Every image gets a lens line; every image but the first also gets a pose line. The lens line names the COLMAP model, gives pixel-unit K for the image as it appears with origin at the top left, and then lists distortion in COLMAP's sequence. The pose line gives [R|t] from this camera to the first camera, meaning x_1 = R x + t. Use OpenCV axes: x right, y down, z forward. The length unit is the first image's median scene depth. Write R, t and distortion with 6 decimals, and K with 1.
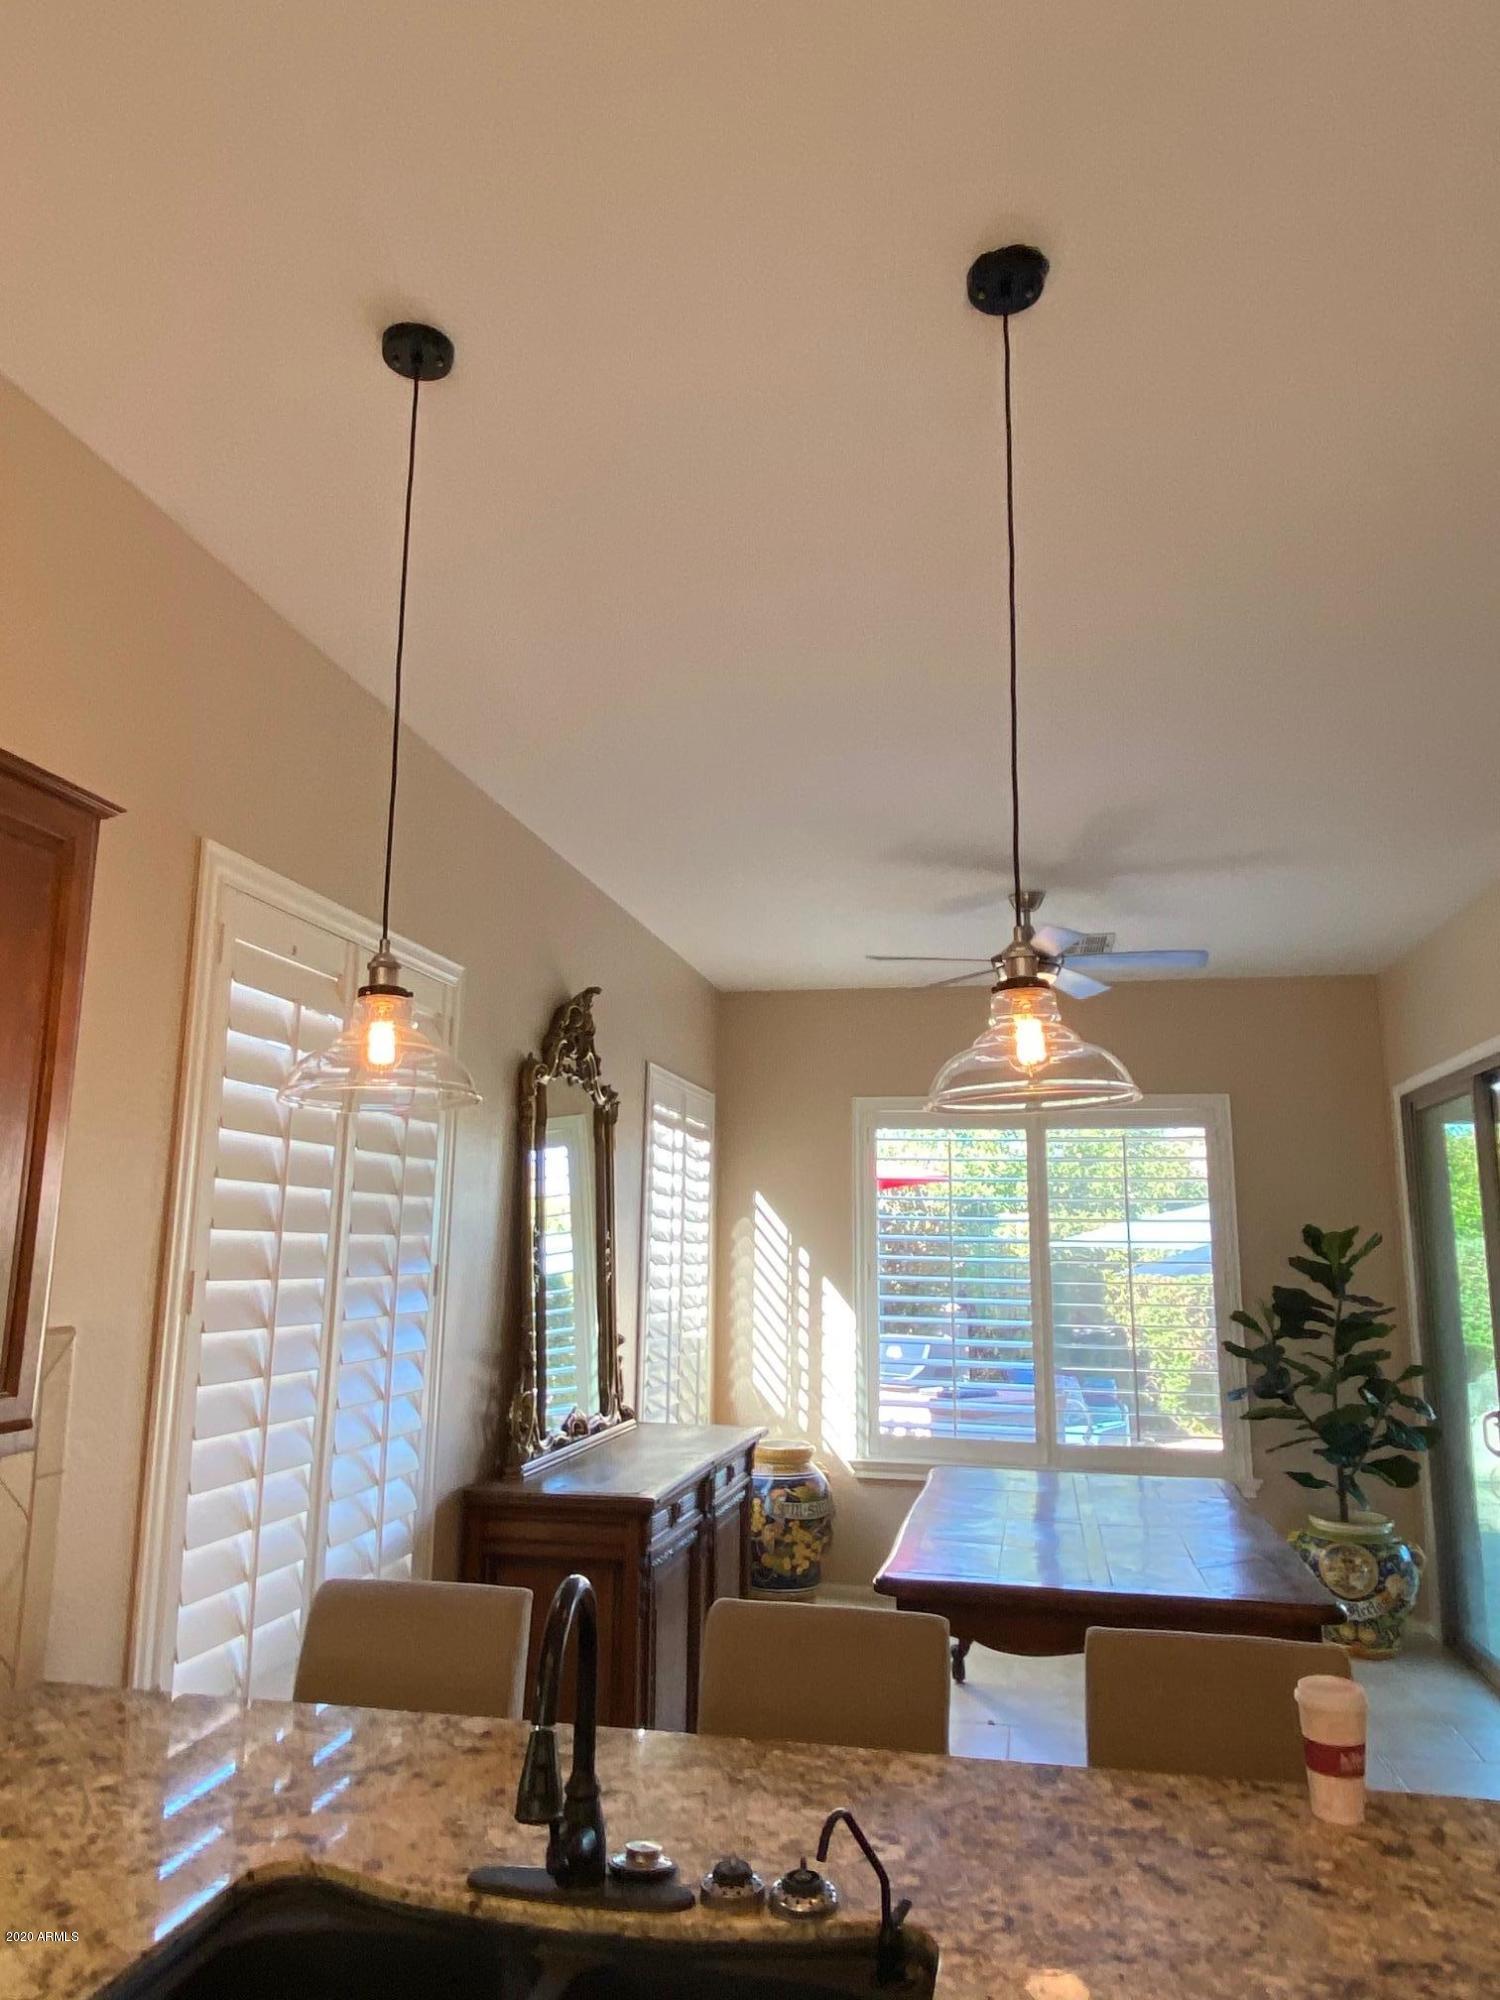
lens RADIAL K [[1371.4, 0, 750.0], [0, 1371.4, 1000.0], [0, 0, 1]] dist [0.060003, 0.000139]
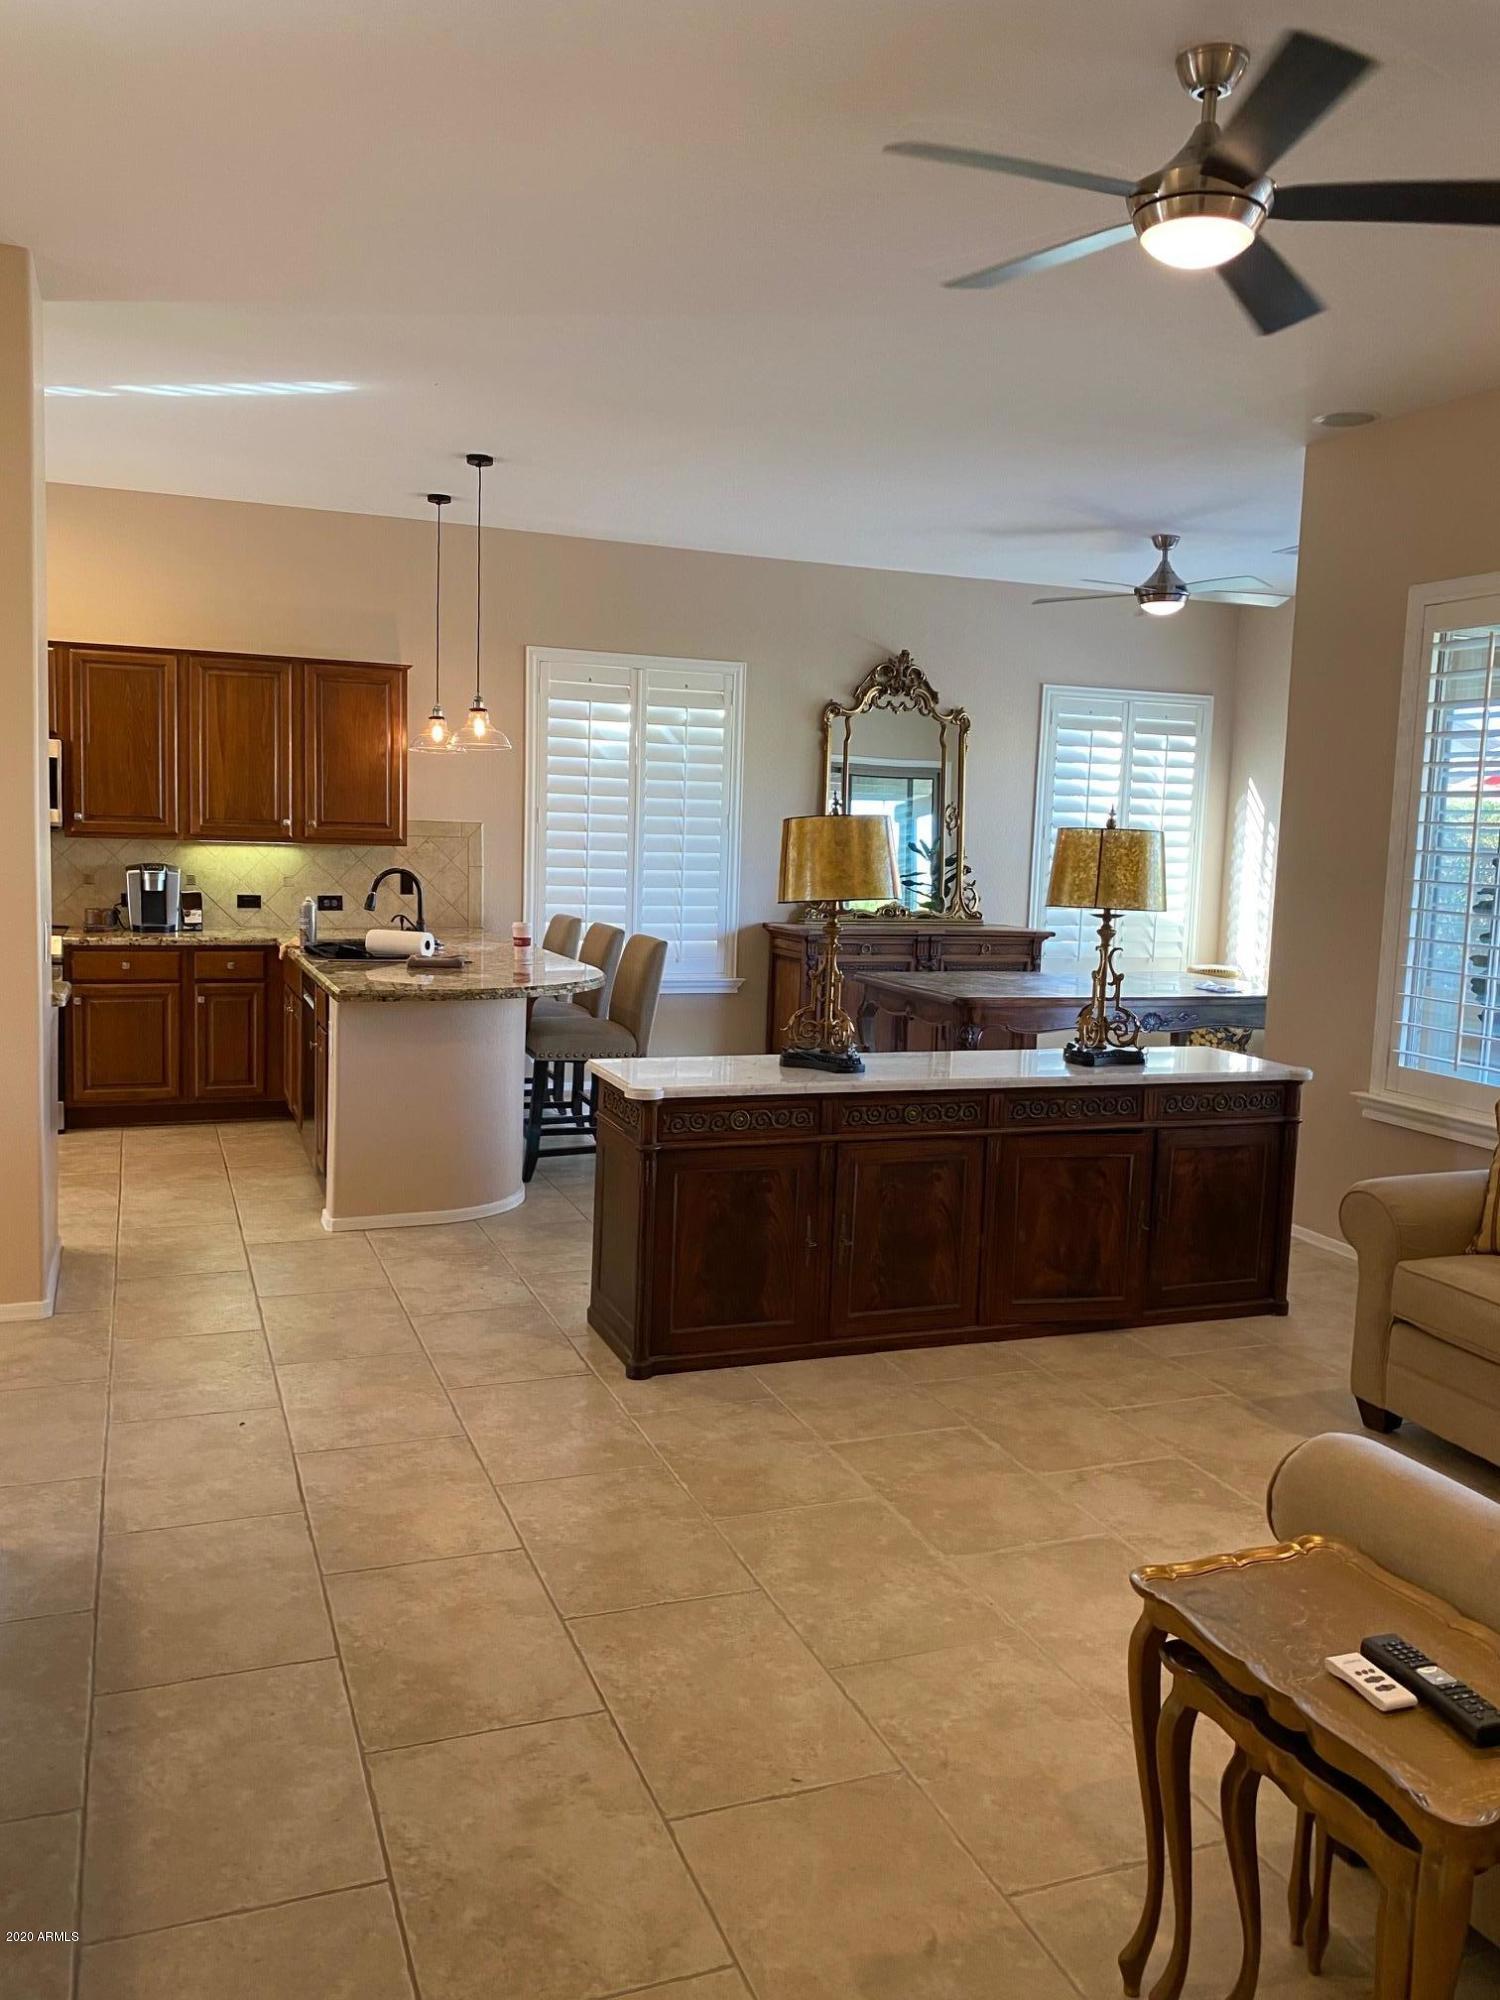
lens RADIAL K [[1540.5, 0, 736.9], [0, 1540.5, 976.4], [0, 0, 1]] dist [0.001273, 0.003945]
pose [[0.527345, 0.095240, -0.844297, 0.966382], [0.124482, 0.974314, 0.187658, -0.000066], [0.840483, -0.204060, 0.501944, -0.113690]]
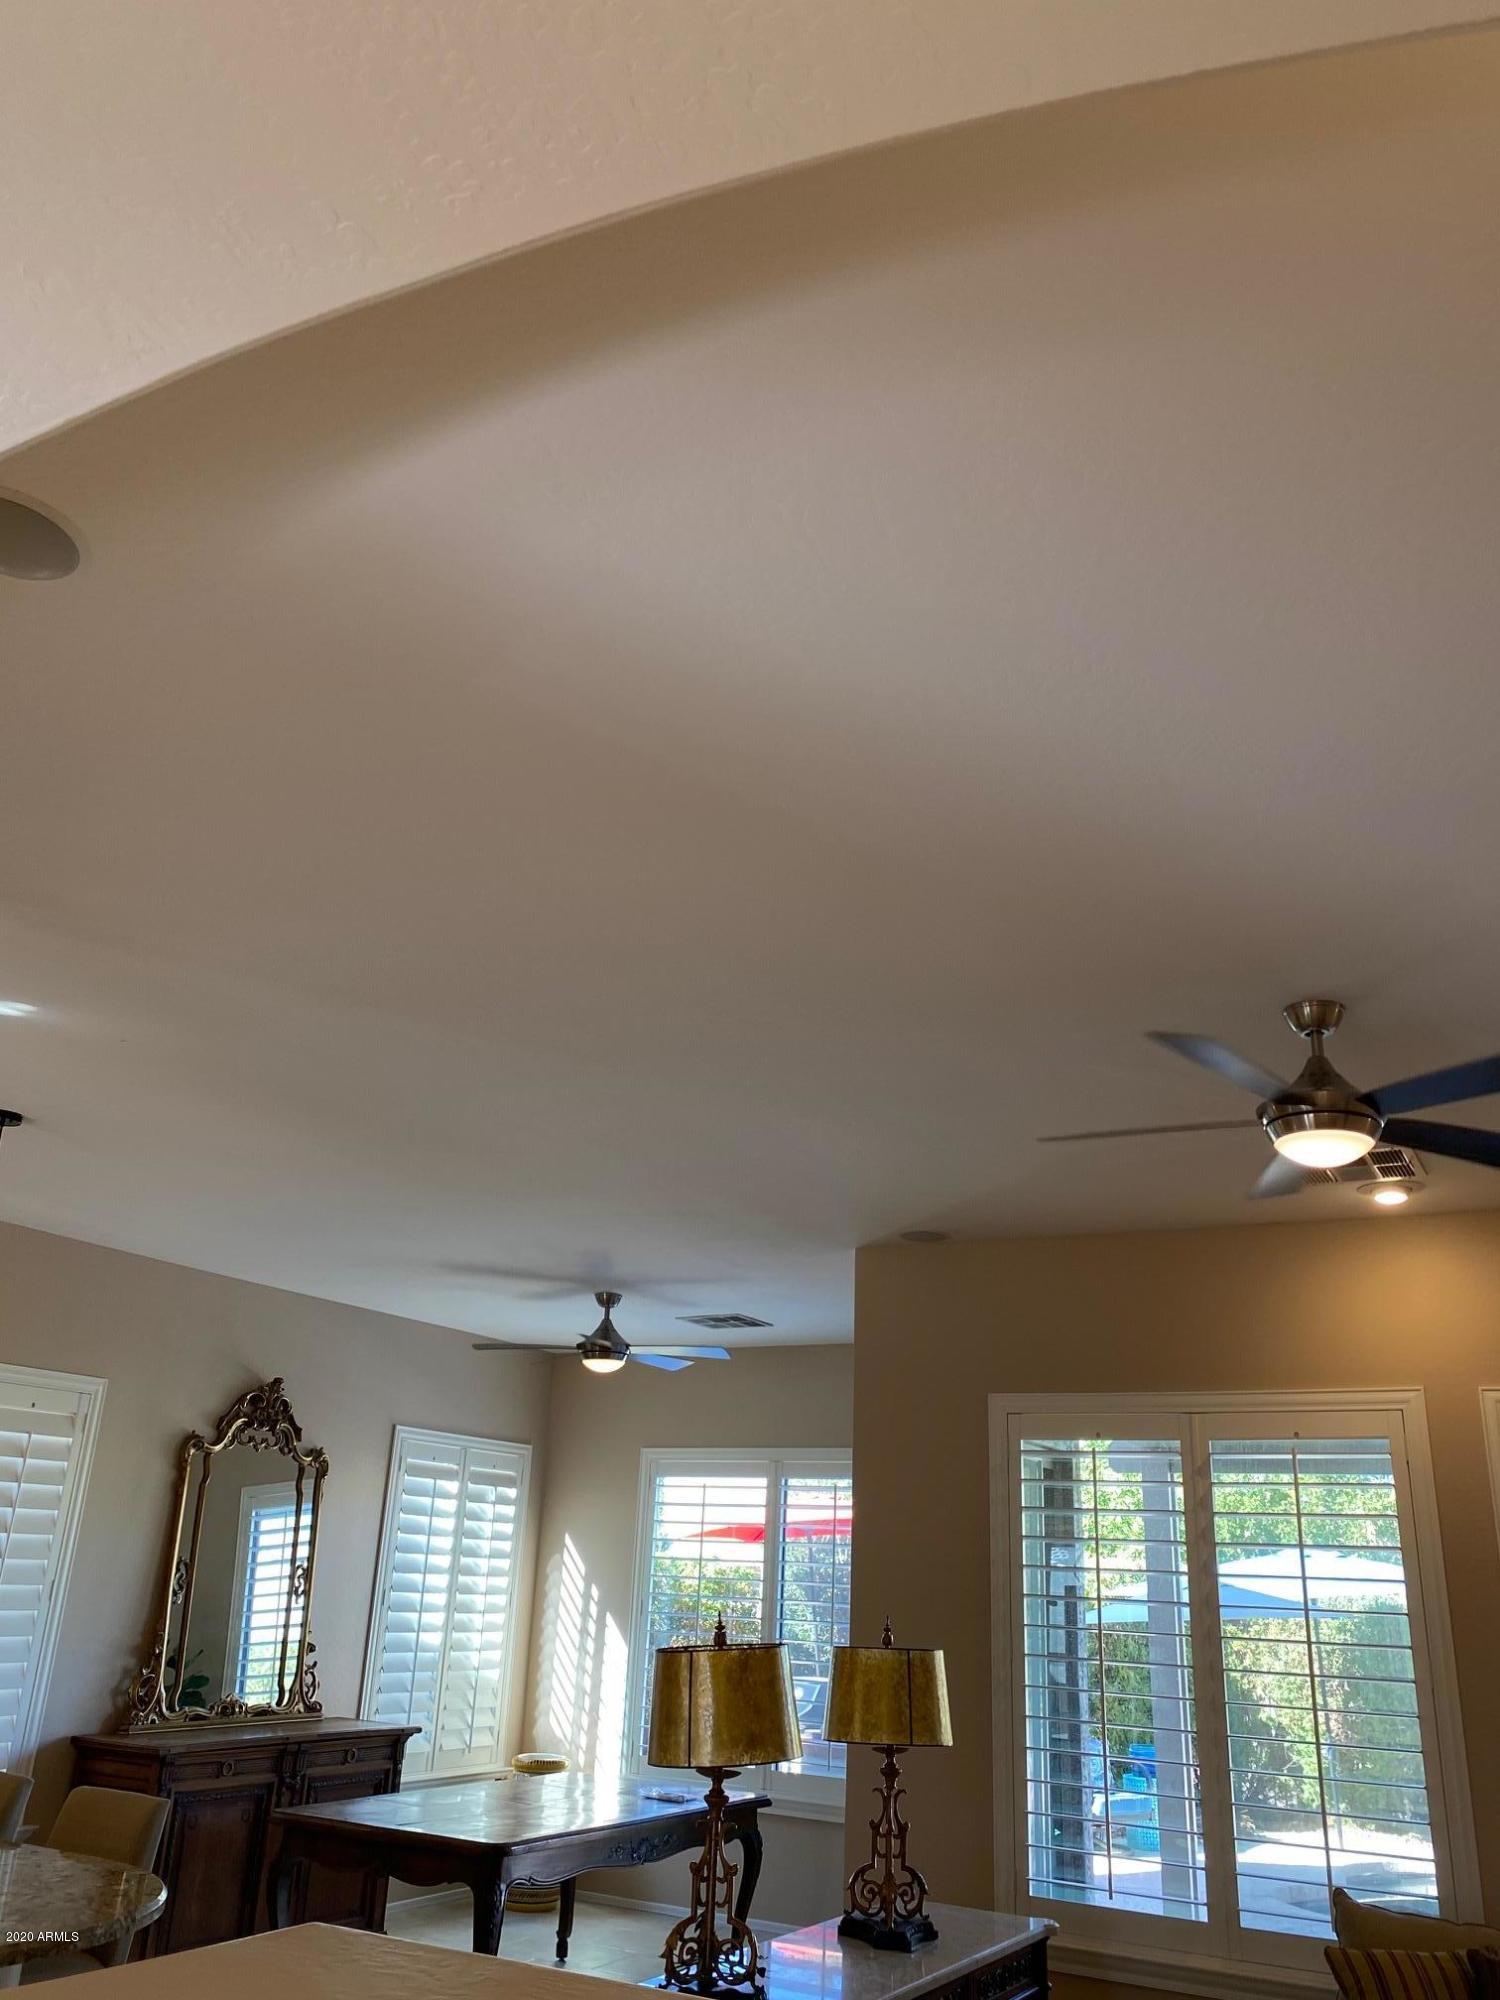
lens RADIAL K [[1540.5, 0, 736.9], [0, 1540.5, 976.4], [0, 0, 1]] dist [0.001273, 0.003945]
pose [[0.945154, -0.081799, -0.316218, 0.622385], [0.016843, 0.979051, -0.202918, -0.060146], [0.326192, 0.186463, 0.926731, -0.286619]]
